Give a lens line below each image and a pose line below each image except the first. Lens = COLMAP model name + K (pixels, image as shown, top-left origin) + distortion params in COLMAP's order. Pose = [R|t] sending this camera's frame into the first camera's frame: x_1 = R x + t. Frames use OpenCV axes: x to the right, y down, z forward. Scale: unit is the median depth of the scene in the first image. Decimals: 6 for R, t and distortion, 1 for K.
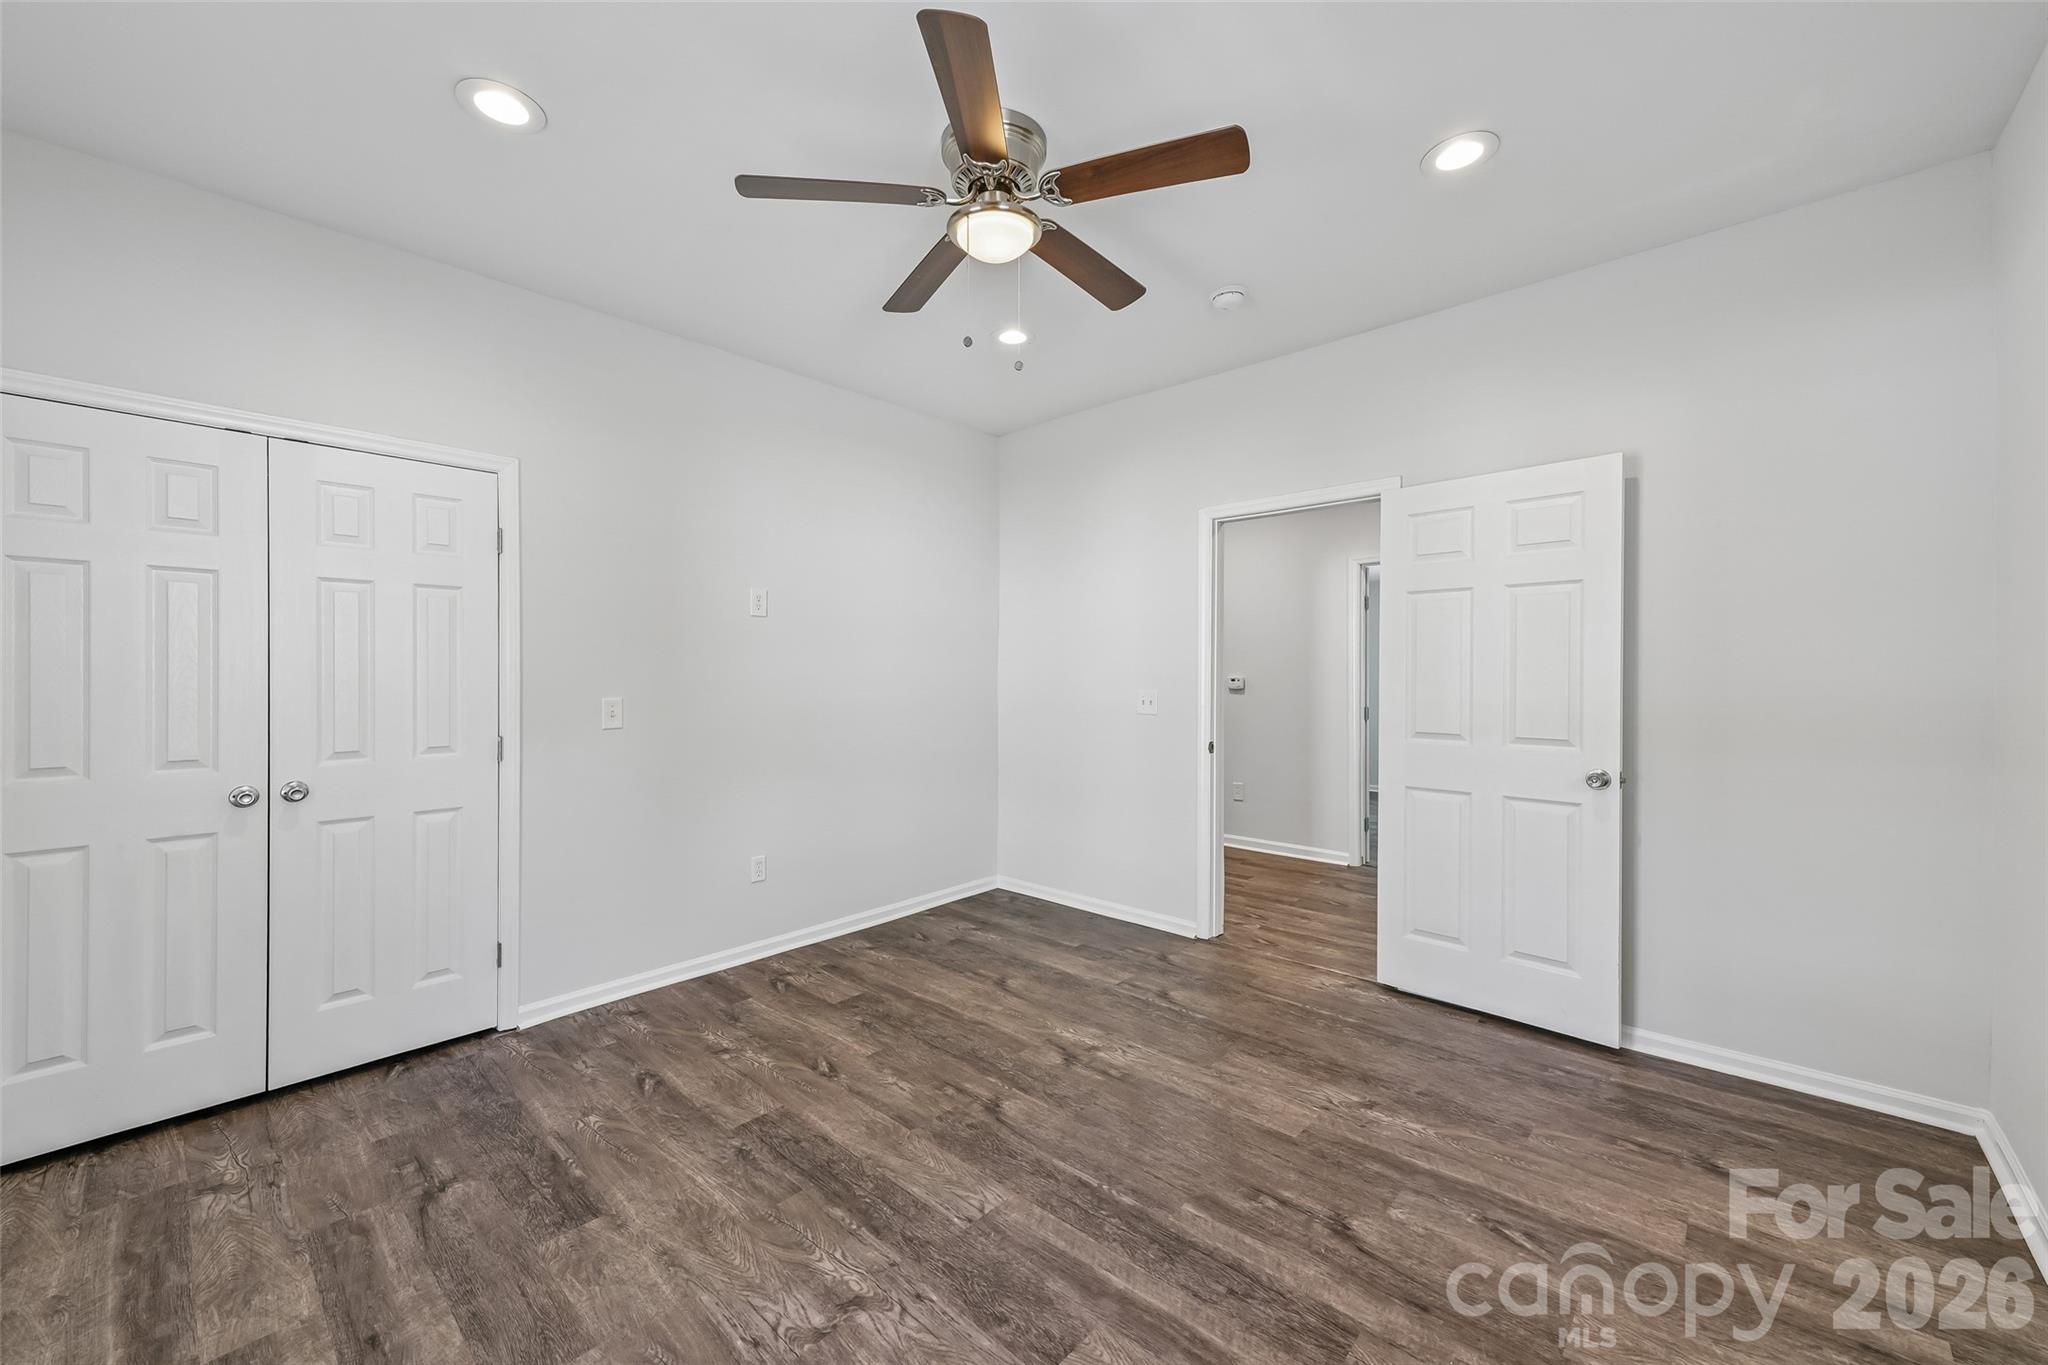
lens RADIAL K [[810.1, 0, 1029.6], [0, 810.1, 675.4], [0, 0, 1]] dist [0.008640, 0.000327]
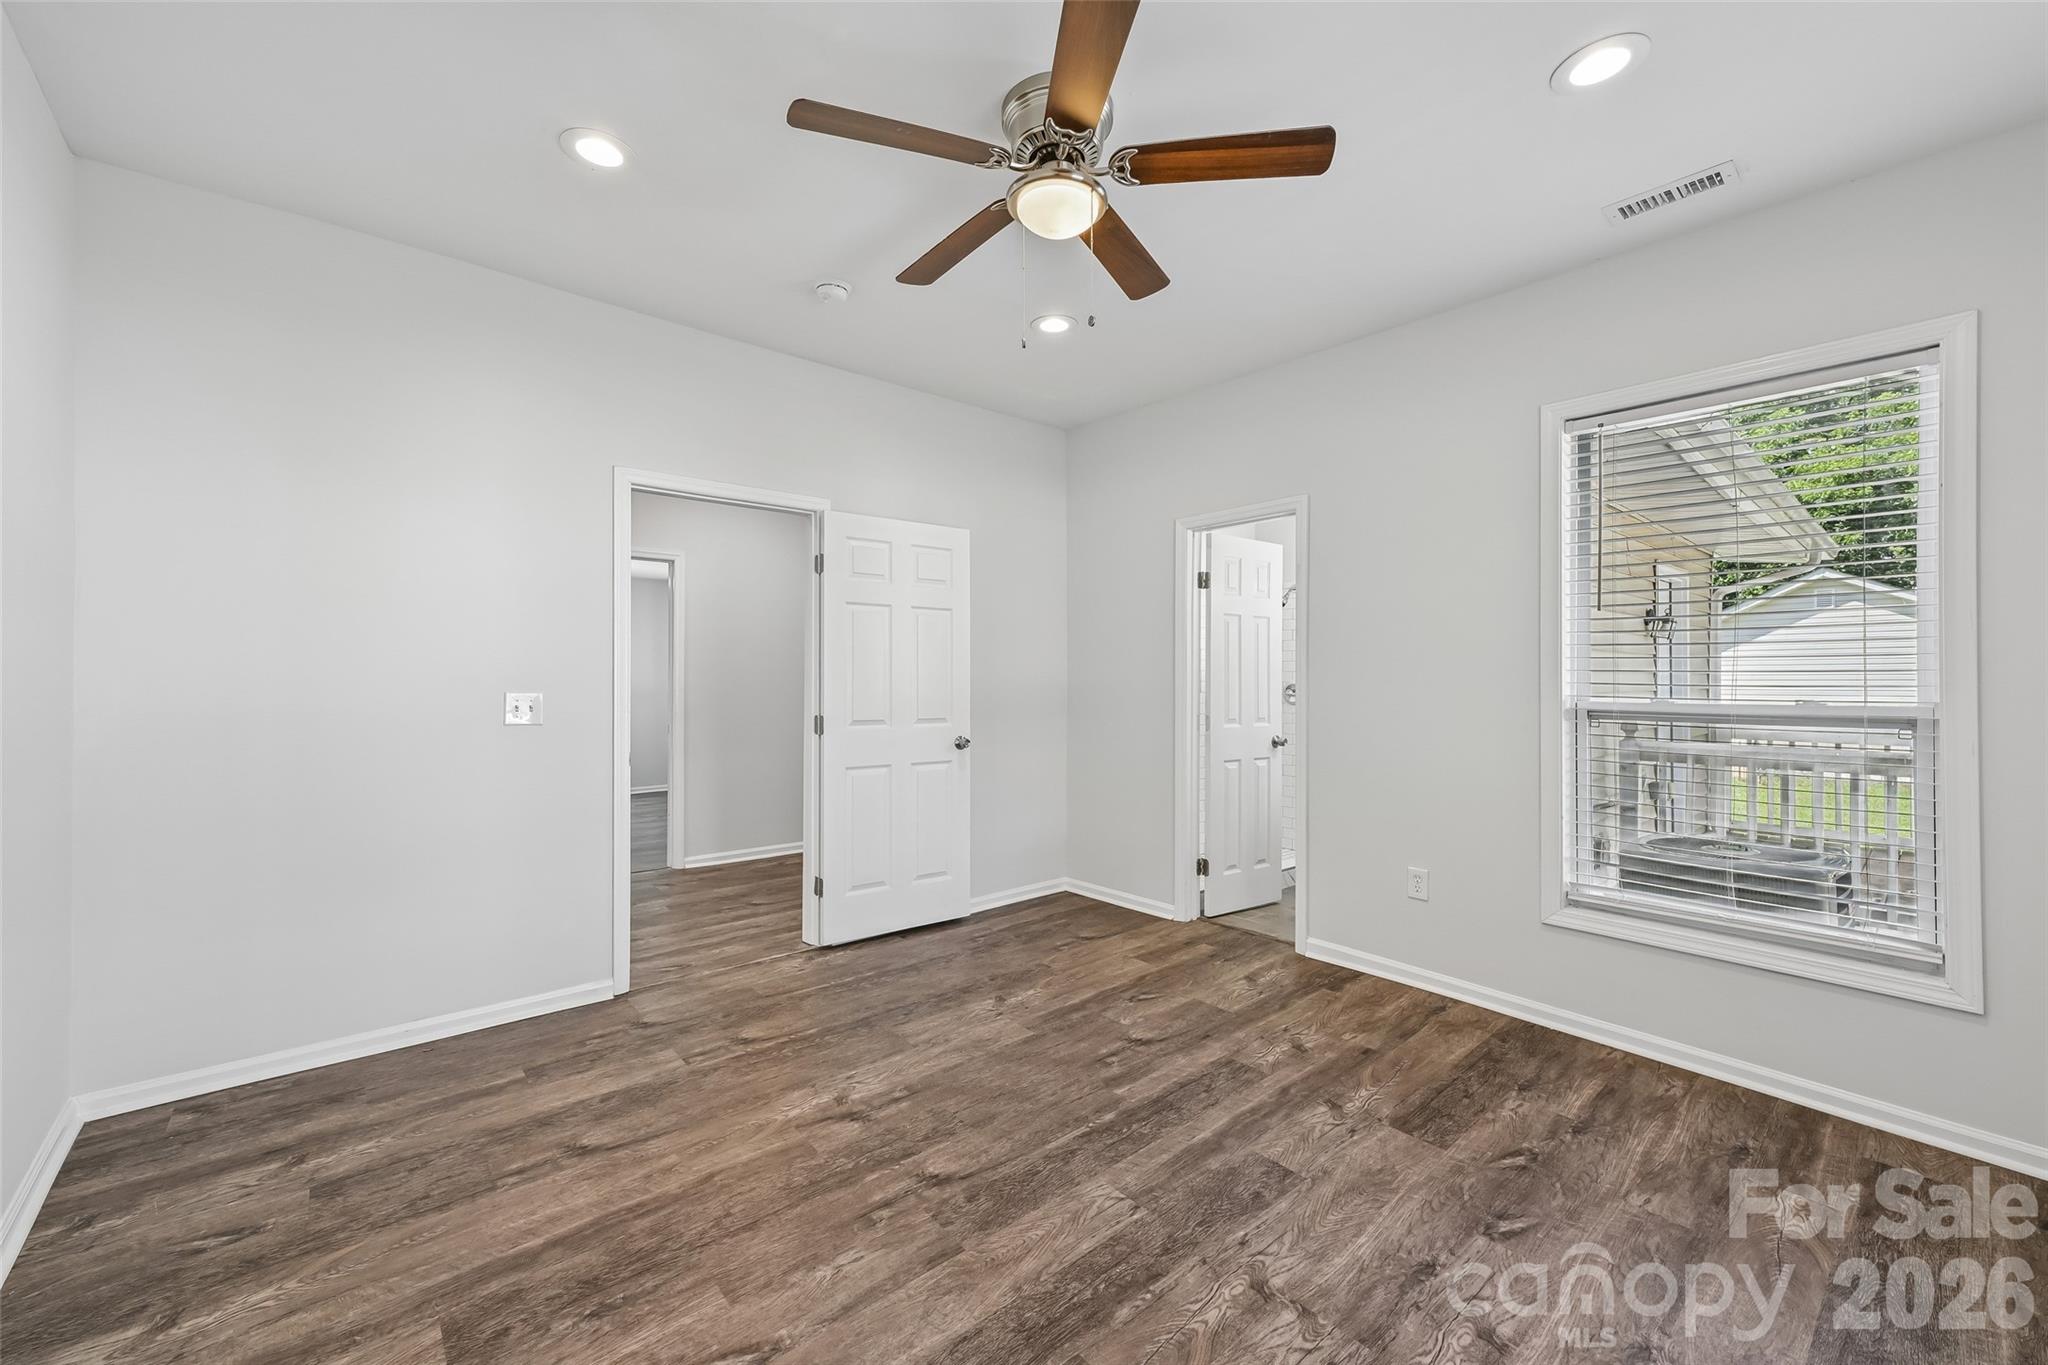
lens RADIAL K [[810.1, 0, 989.8], [0, 810.1, 679.3], [0, 0, 1]] dist [0.008640, 0.000327]
pose [[0.133413, -0.001097, 0.991060, -0.883050], [-0.001545, 0.999998, 0.001315, 0.008528], [-0.991059, -0.001707, 0.133411, 0.838567]]
